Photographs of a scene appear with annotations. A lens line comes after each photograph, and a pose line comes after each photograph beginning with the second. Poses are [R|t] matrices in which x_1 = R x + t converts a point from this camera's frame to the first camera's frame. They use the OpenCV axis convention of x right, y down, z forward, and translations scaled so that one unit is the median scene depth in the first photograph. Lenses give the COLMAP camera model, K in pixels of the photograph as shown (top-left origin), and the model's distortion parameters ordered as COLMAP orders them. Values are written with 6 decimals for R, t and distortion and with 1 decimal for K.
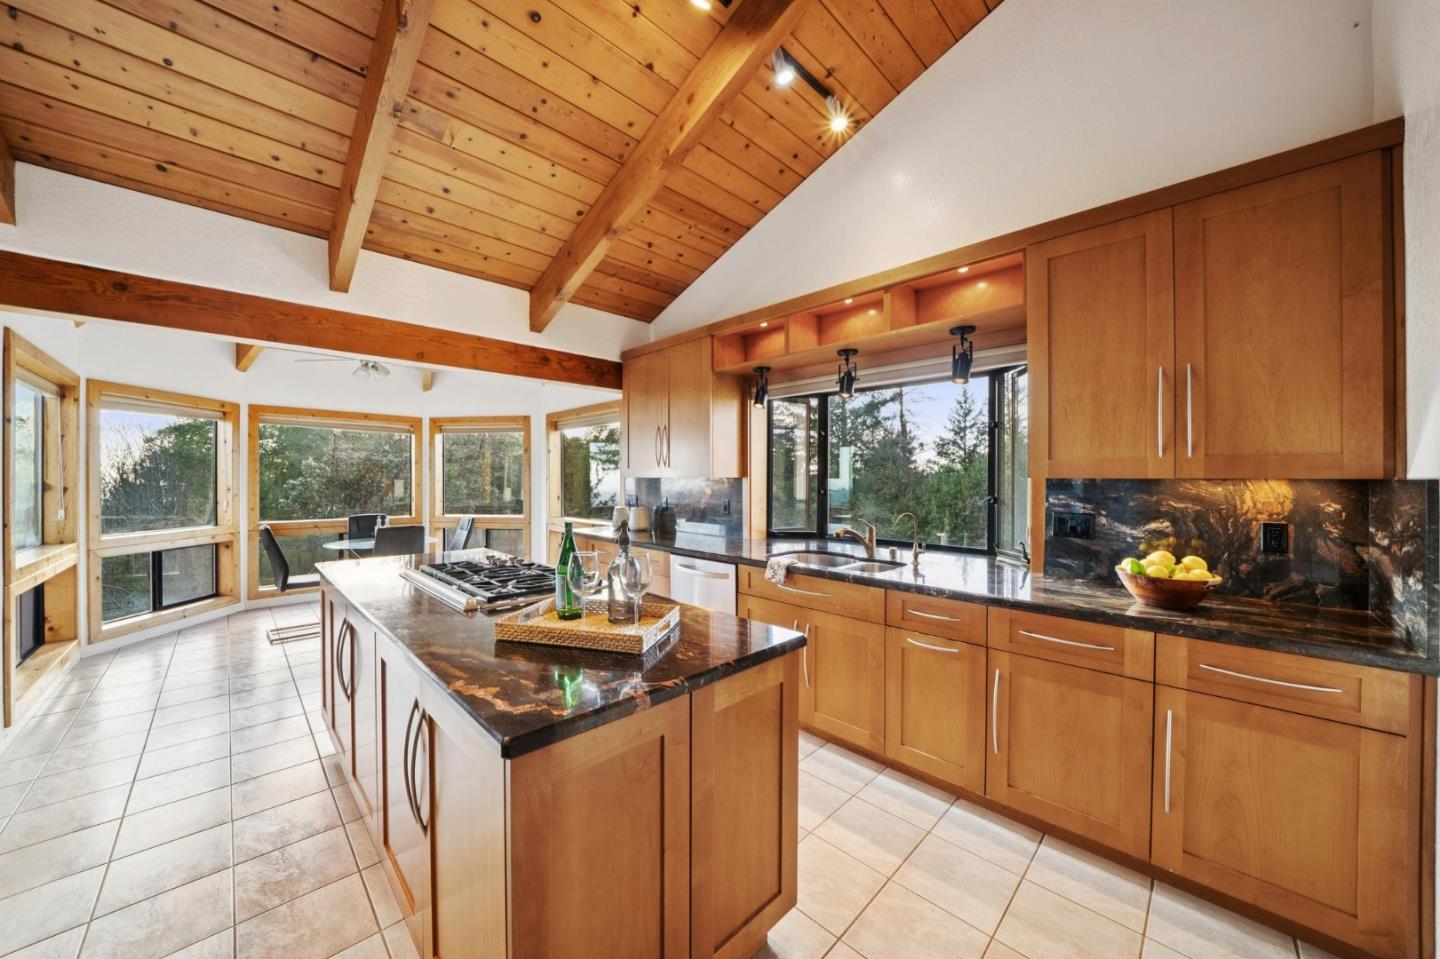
lens RADIAL K [[504.7, 0, 708.6], [0, 504.7, 477.2], [0, 0, 1]] dist [-0.018005, 0.000323]
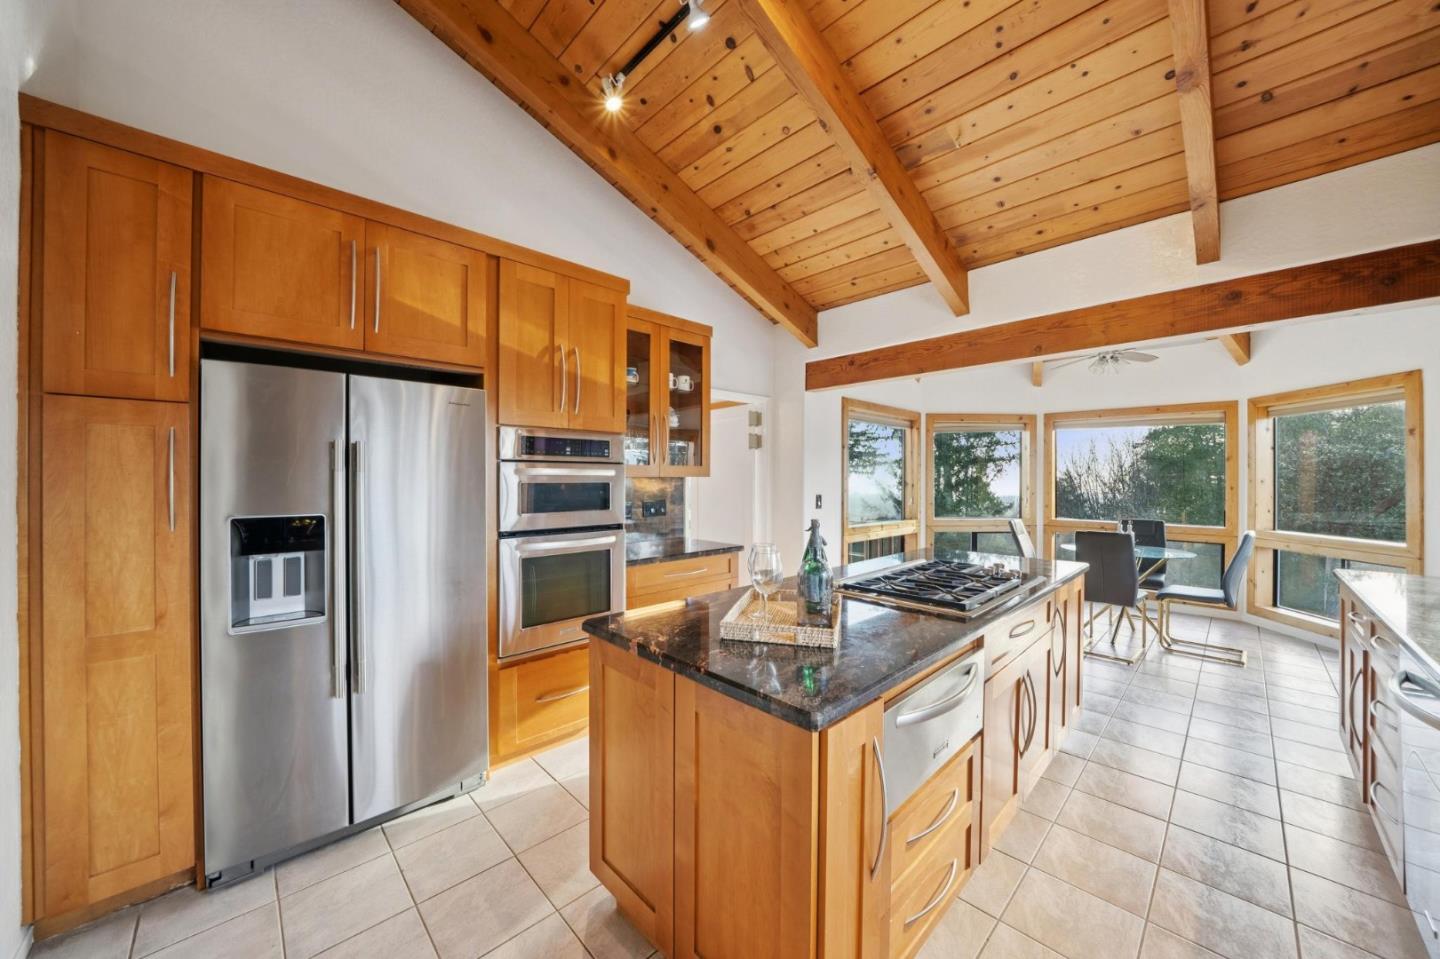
lens RADIAL K [[520.4, 0, 723.9], [0, 520.4, 479.4], [0, 0, 1]] dist [0.000299, -0.000167]
pose [[0.006561, 0.000930, -0.999978, 0.374289], [-0.003236, 0.999994, 0.000909, 0.006647], [0.999973, 0.003230, 0.006564, 0.361779]]
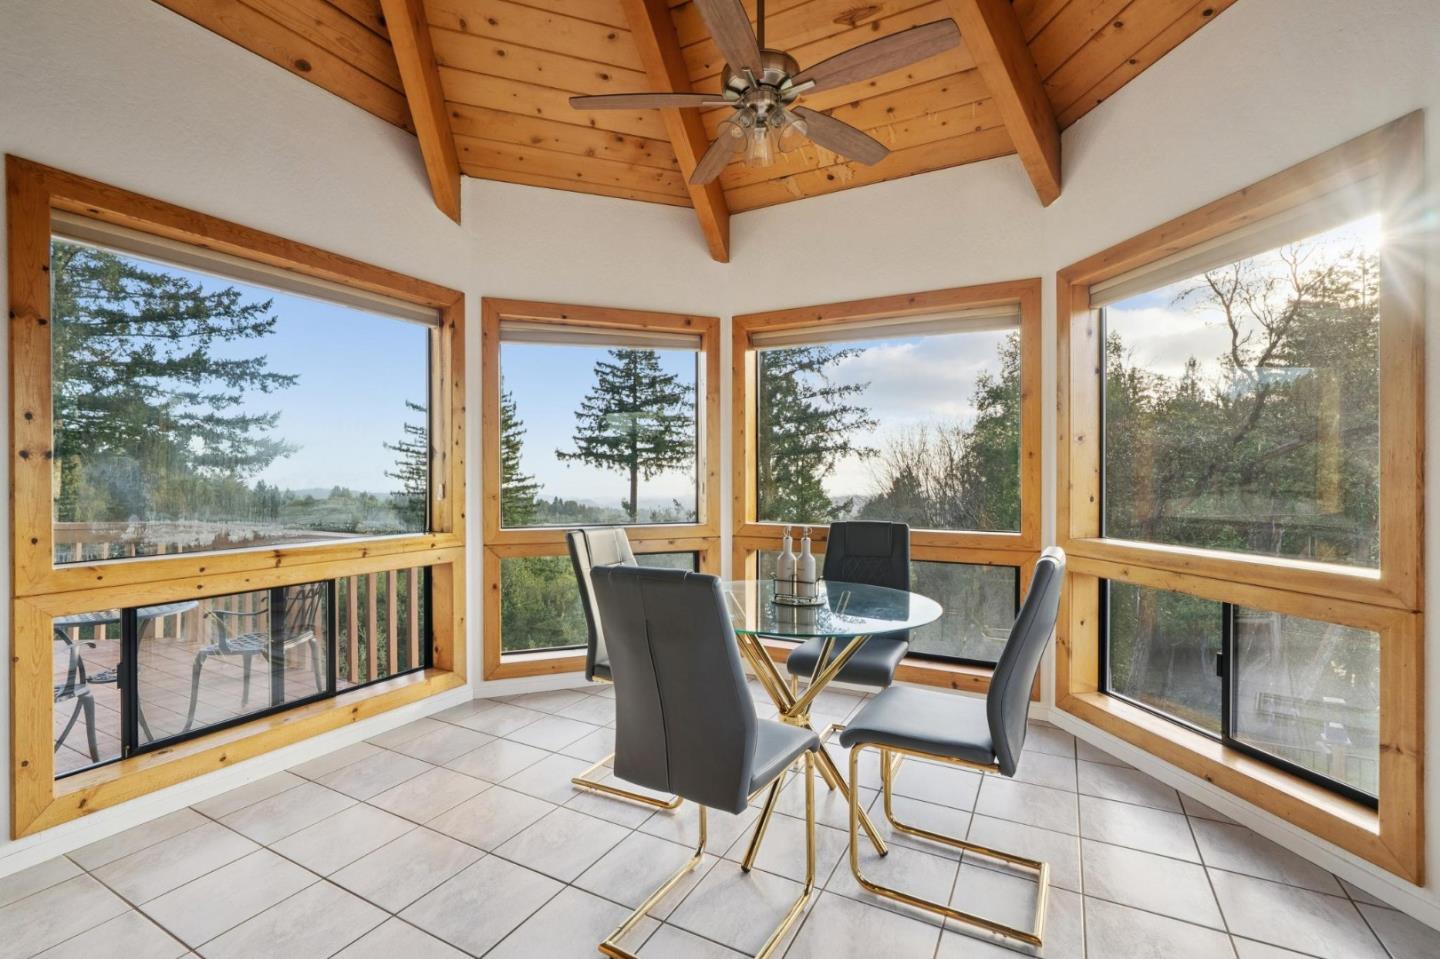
lens RADIAL K [[633.6, 0, 712.5], [0, 633.6, 481.6], [0, 0, 1]] dist [0.003299, 0.001360]
pose [[0.280152, 0.005049, -0.959942, -0.303820], [0.000389, 0.999985, 0.005373, 0.057077], [0.959956, -0.001878, 0.280146, 1.071770]]
